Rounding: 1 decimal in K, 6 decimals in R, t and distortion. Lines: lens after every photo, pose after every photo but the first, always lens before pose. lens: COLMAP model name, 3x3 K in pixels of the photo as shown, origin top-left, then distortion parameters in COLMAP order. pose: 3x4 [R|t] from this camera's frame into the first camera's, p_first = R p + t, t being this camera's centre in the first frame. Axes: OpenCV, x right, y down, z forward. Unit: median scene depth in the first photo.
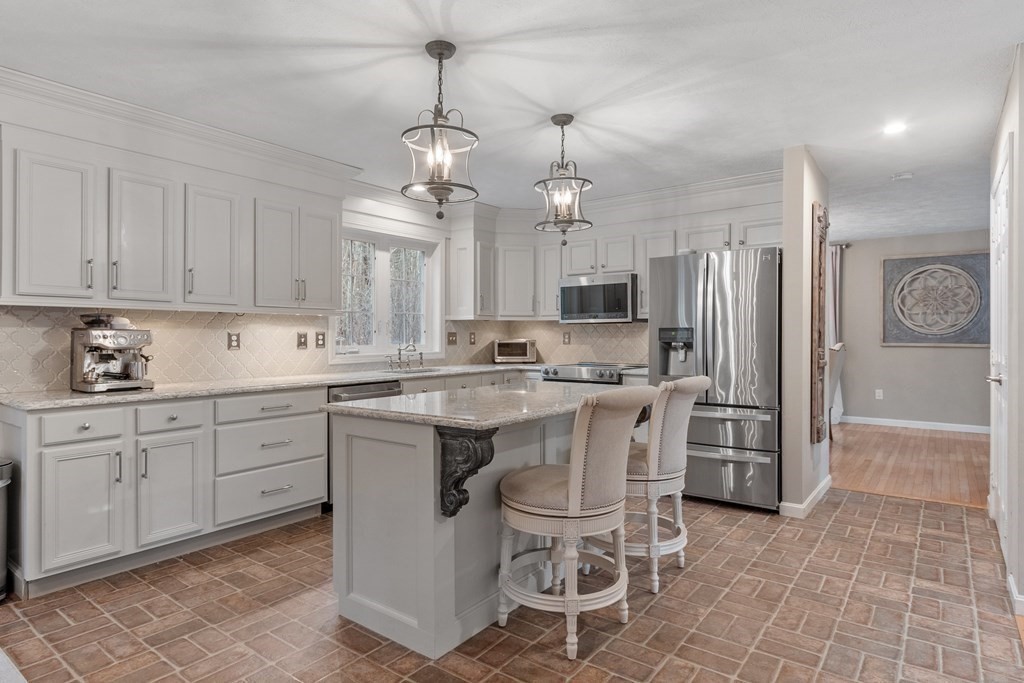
lens RADIAL K [[571.6, 0, 512.3], [0, 571.6, 334.6], [0, 0, 1]] dist [0.004103, 0.000288]
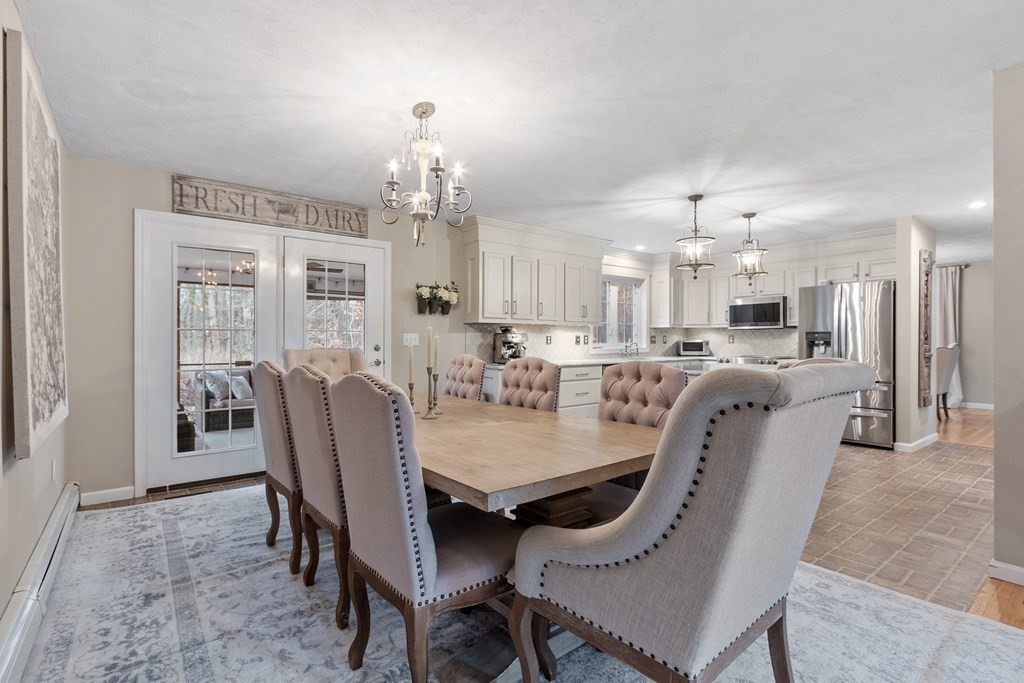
lens RADIAL K [[483.7, 0, 509.3], [0, 483.7, 339.2], [0, 0, 1]] dist [0.000753, -0.000613]
pose [[0.965476, -0.000603, -0.260493, -0.189116], [0.000556, 1.000000, -0.000255, 0.008374], [0.260493, 0.000101, 0.965476, -0.510005]]
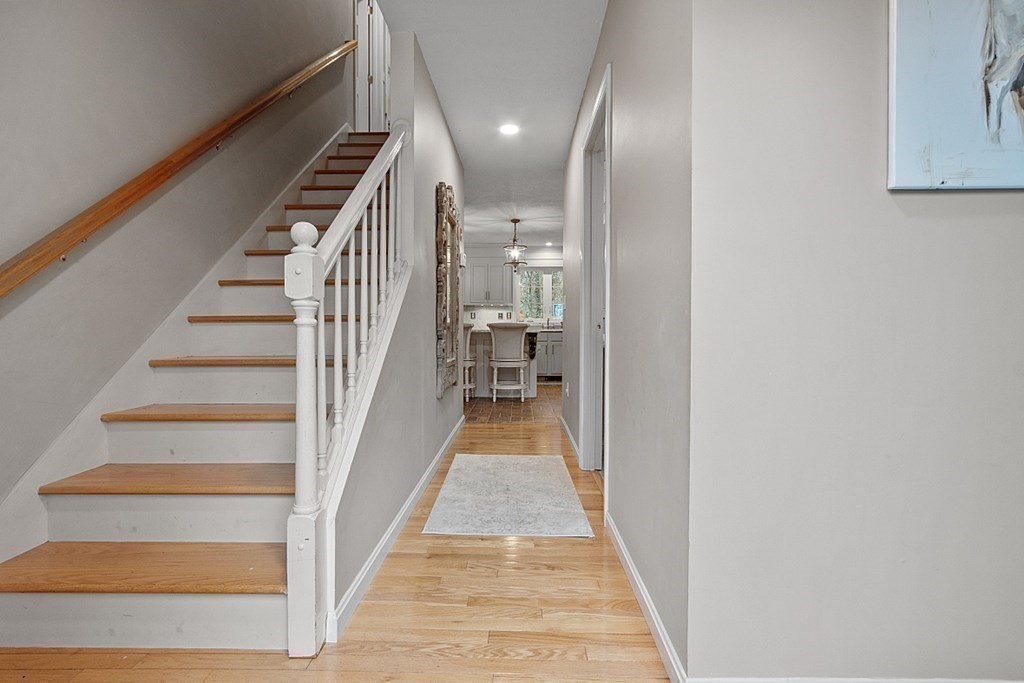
lens RADIAL K [[446.6, 0, 512.0], [0, 446.6, 341.5], [0, 0, 1]] dist [-0.001219, -0.000097]
pose [[0.590568, 0.029840, -0.806436, 1.274608], [-0.005013, 0.999432, 0.033311, 0.059299], [0.806972, -0.015630, 0.590382, -0.111922]]
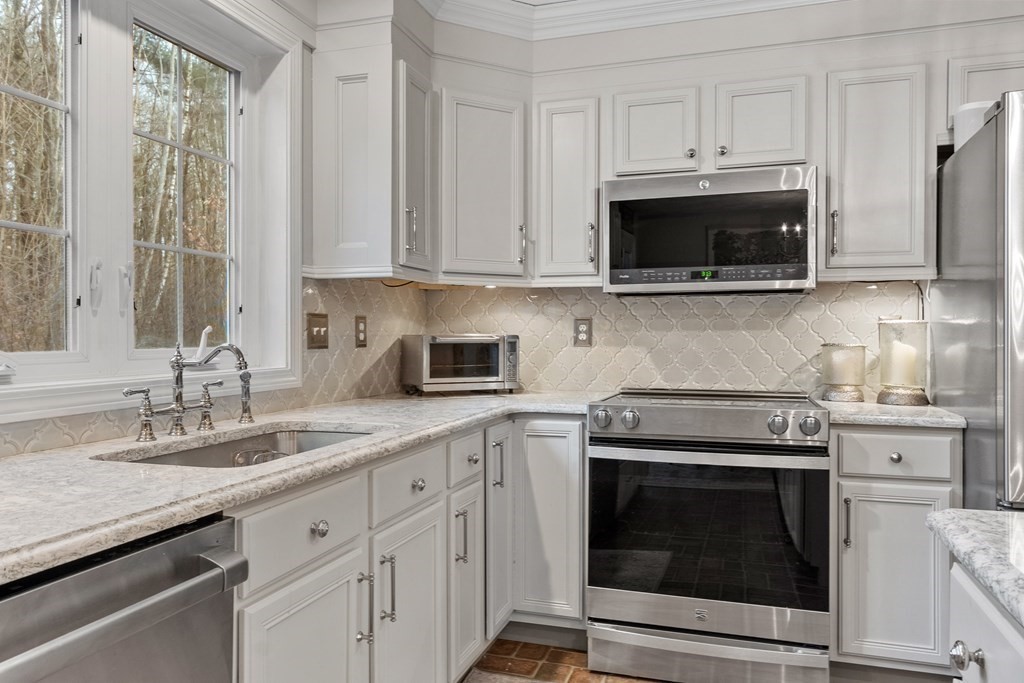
lens RADIAL K [[727.8, 0, 513.2], [0, 727.8, 338.0], [0, 0, 1]] dist [0.002773, 0.001371]
pose [[0.942730, 0.000227, 0.333557, -0.191109], [-0.001332, 0.999994, 0.003084, 0.013420], [-0.333554, -0.003352, 0.942725, 0.714915]]
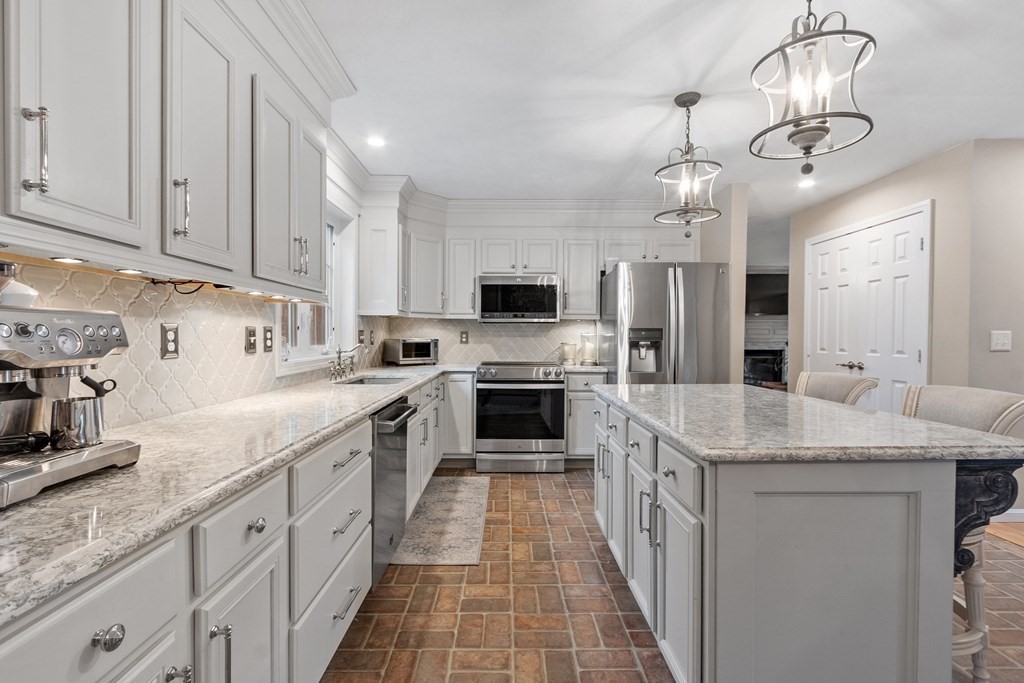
lens RADIAL K [[471.0, 0, 512.0], [0, 471.0, 341.5], [0, 0, 1]] dist [0.001096, 0.000089]
pose [[0.790628, -0.003122, 0.612289, -0.470673], [-0.005511, 0.999910, 0.012214, 0.003992], [-0.612272, -0.013031, 0.790540, 0.444752]]
